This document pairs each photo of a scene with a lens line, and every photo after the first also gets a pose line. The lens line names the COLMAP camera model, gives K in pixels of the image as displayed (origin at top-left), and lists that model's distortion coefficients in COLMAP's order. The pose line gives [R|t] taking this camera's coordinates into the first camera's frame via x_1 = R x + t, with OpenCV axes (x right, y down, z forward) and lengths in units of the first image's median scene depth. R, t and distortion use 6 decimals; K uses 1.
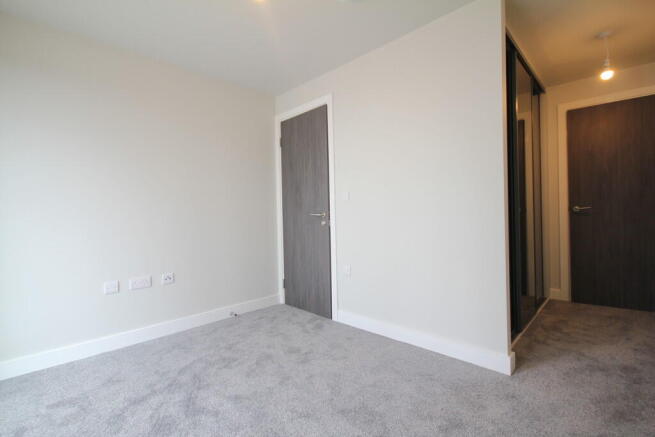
lens RADIAL K [[300.2, 0, 324.8], [0, 300.2, 216.0], [0, 0, 1]] dist [-0.030439, -0.003937]
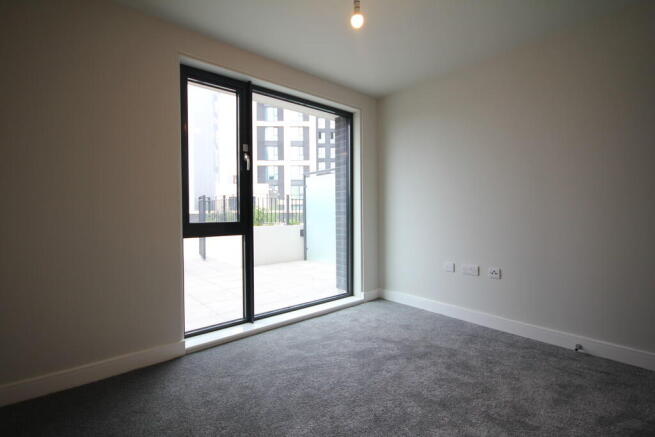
lens RADIAL K [[300.2, 0, 324.7], [0, 300.2, 217.7], [0, 0, 1]] dist [-0.030439, -0.003937]
pose [[-0.109429, 0.047593, -0.992855, 0.611052], [-0.004867, 0.998815, 0.048415, -0.025137], [0.993983, 0.010131, -0.109068, 0.637273]]
